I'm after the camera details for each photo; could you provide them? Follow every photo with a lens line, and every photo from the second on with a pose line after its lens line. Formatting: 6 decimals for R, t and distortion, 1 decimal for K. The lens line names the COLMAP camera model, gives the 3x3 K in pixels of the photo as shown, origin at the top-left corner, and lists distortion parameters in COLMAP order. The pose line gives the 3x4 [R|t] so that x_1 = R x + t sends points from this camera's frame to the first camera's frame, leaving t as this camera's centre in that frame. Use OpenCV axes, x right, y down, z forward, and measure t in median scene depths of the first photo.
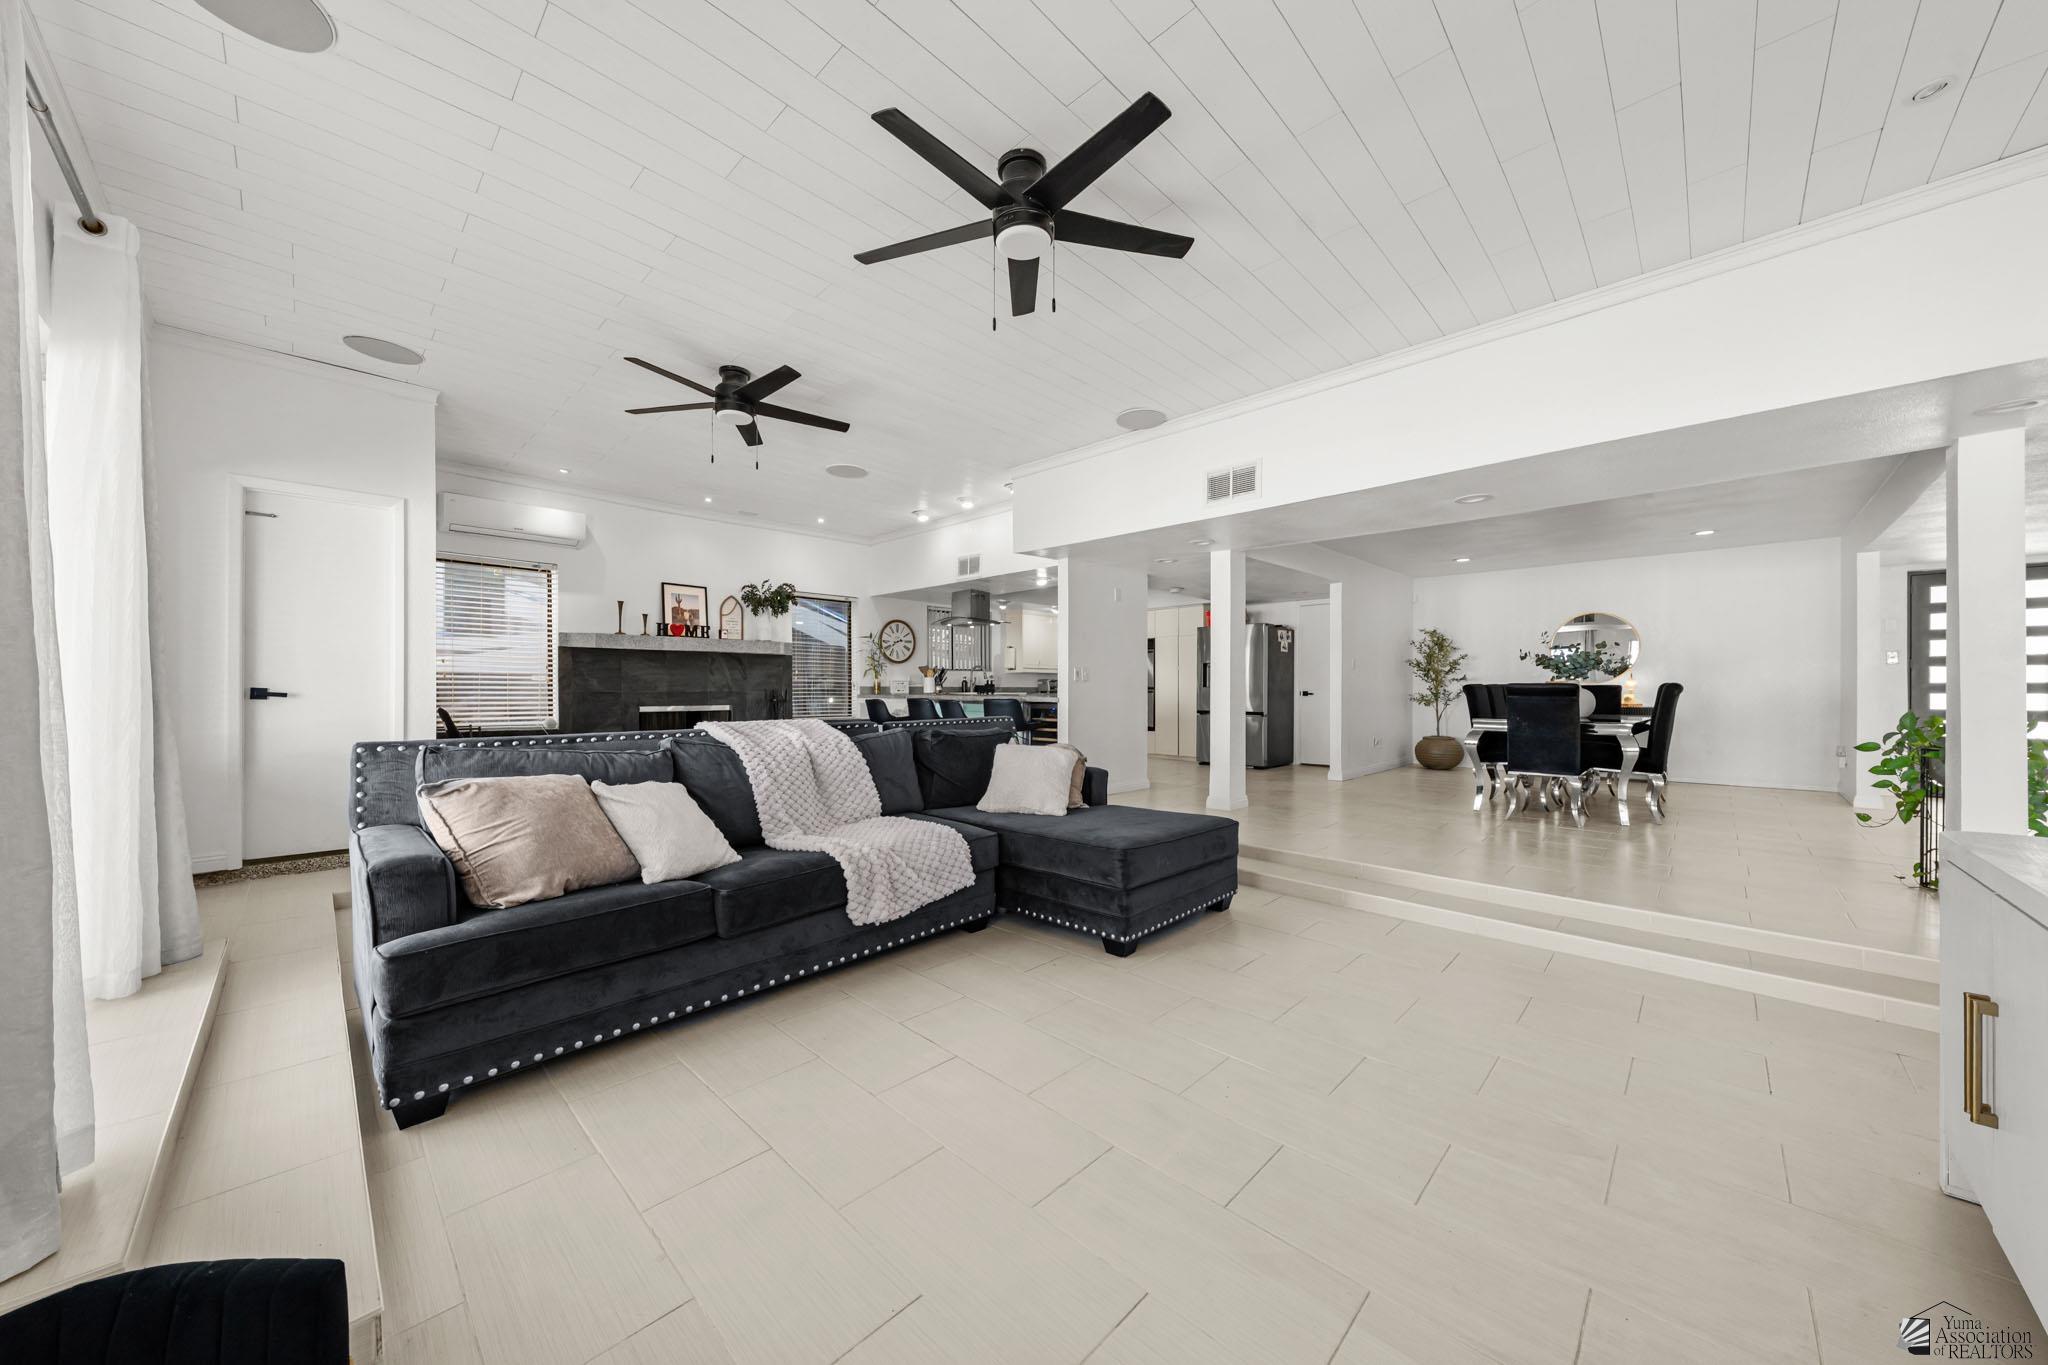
lens RADIAL K [[706.0, 0, 1024.1], [0, 706.0, 691.3], [0, 0, 1]] dist [0.000932, 0.000056]
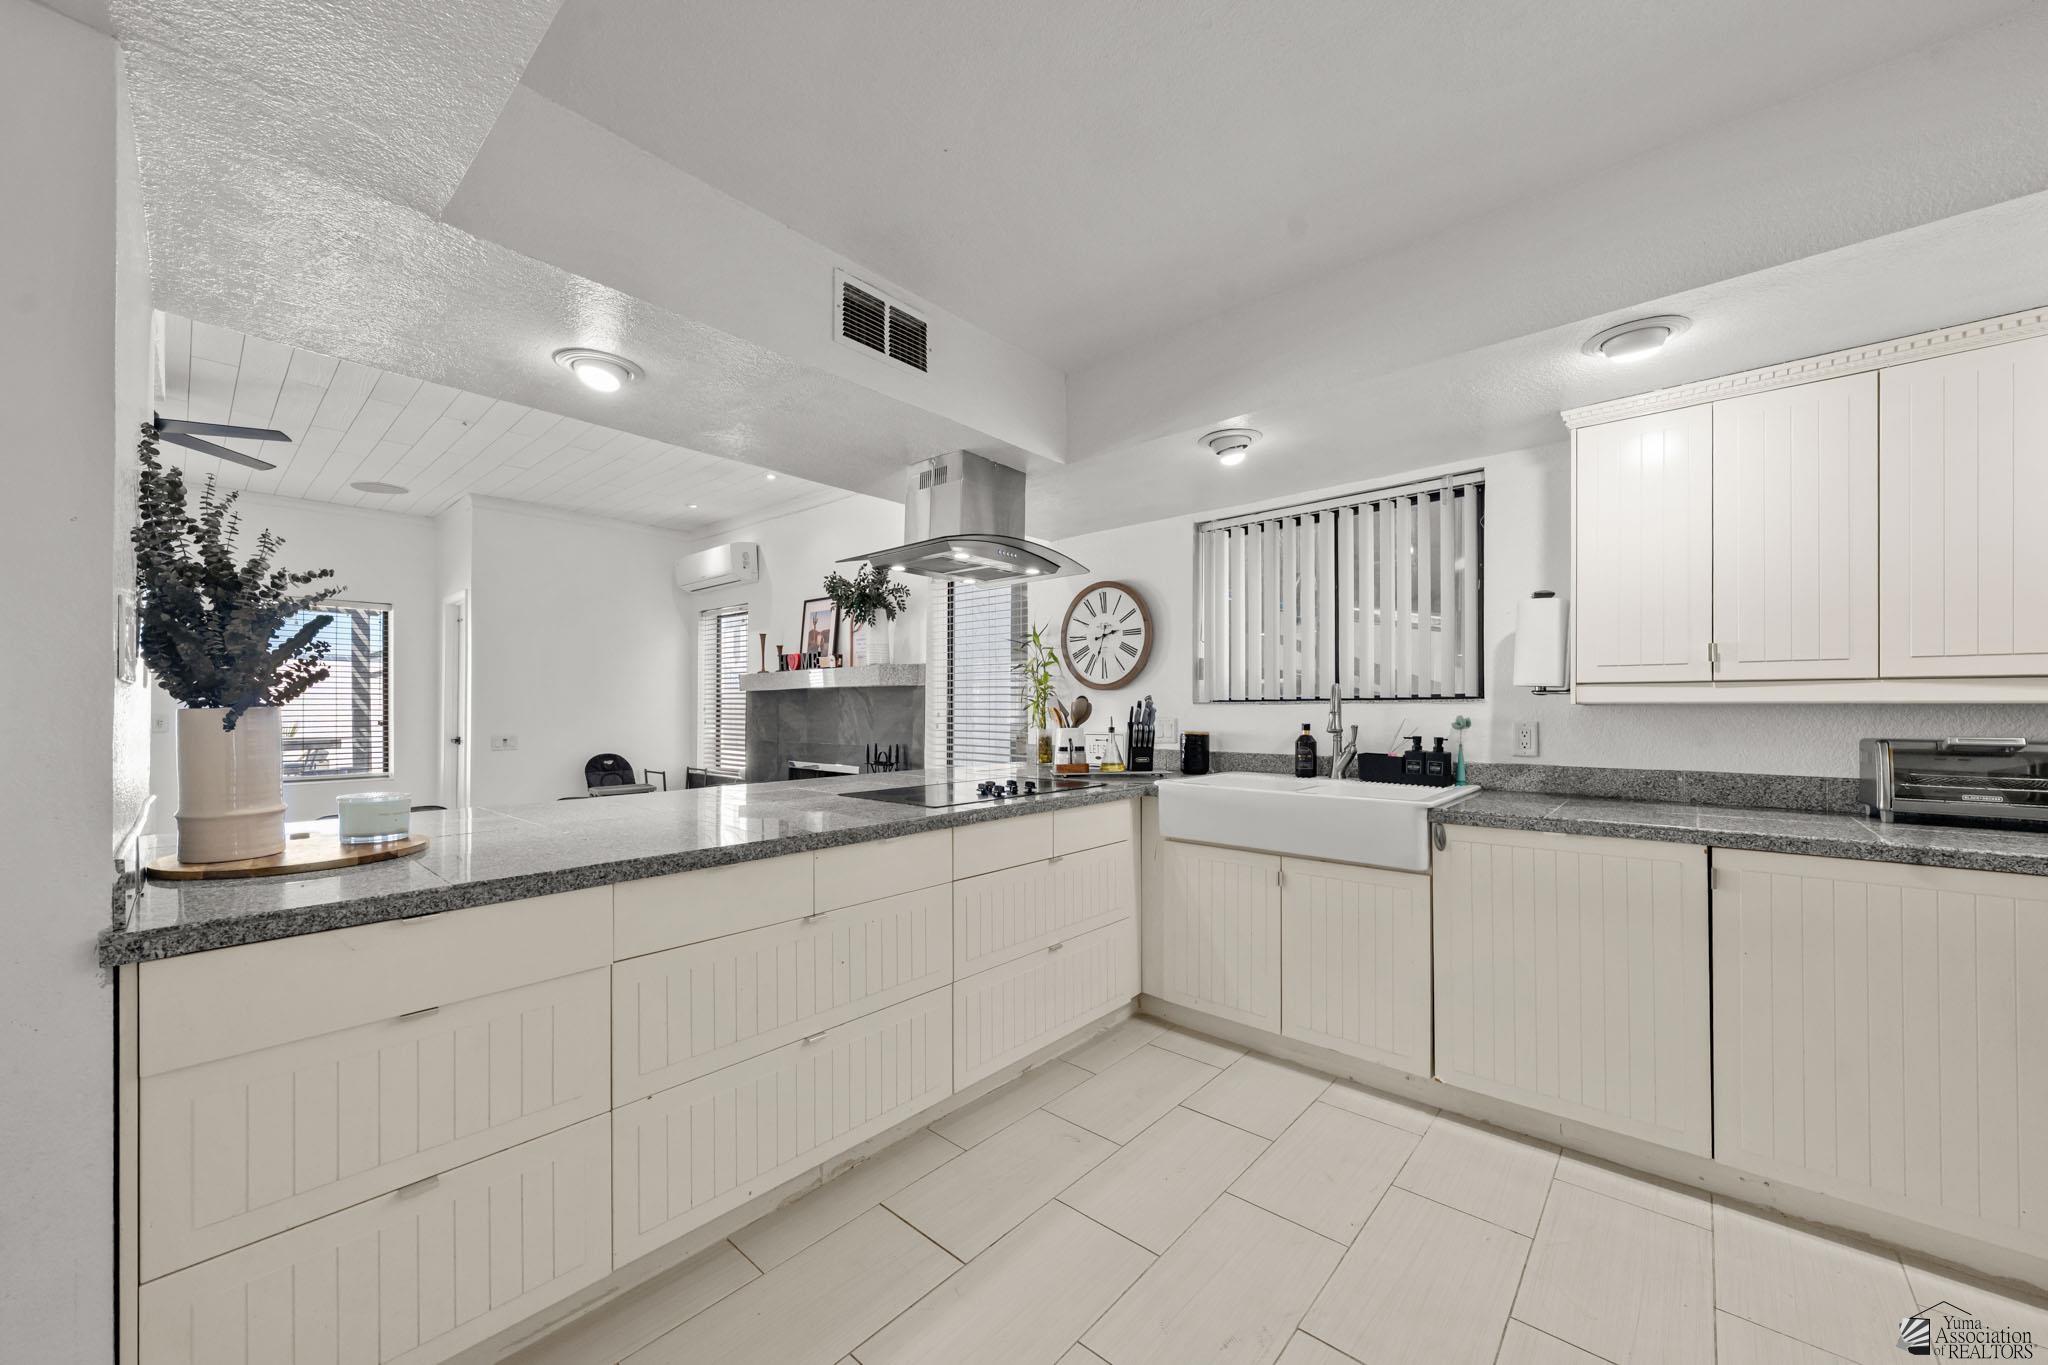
lens RADIAL K [[750.8, 0, 1027.3], [0, 750.8, 708.8], [0, 0, 1]] dist [0.000433, -0.000011]
pose [[0.045351, 0.000016, -0.998971, 0.305491], [-0.001298, 0.999999, -0.000043, -0.035825], [0.998970, 0.001298, 0.045351, 1.168088]]
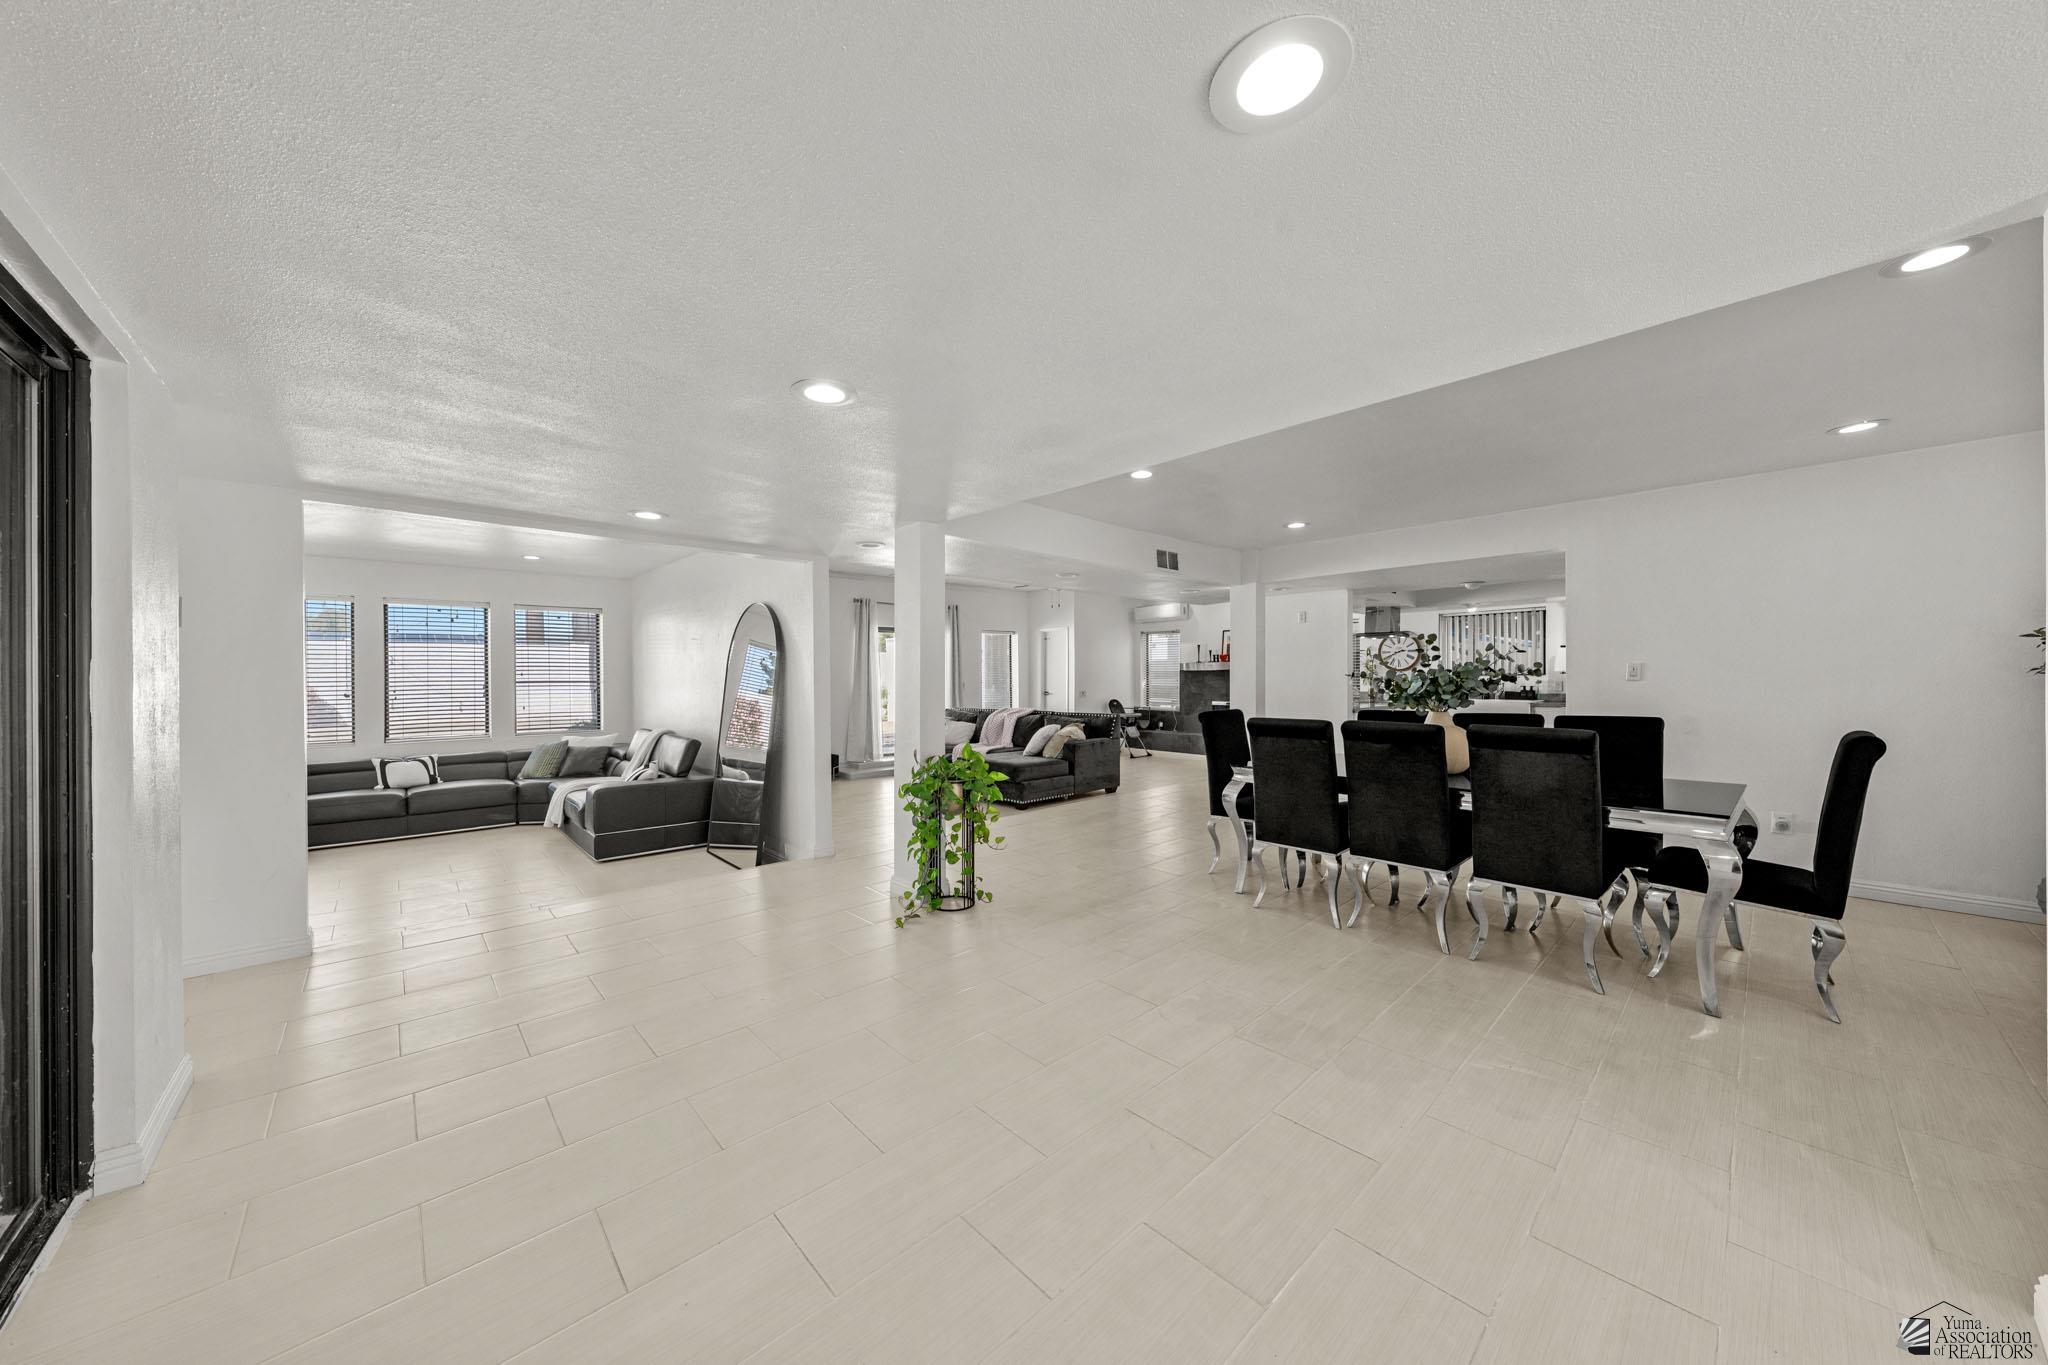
lens RADIAL K [[690.8, 0, 1018.6], [0, 690.8, 684.6], [0, 0, 1]] dist [0.000237, 0.000013]
pose [[-0.059473, 0.008585, -0.998193, 1.178885], [0.001201, 0.999963, 0.008529, -0.035490], [0.998229, -0.000691, -0.059481, 0.580268]]
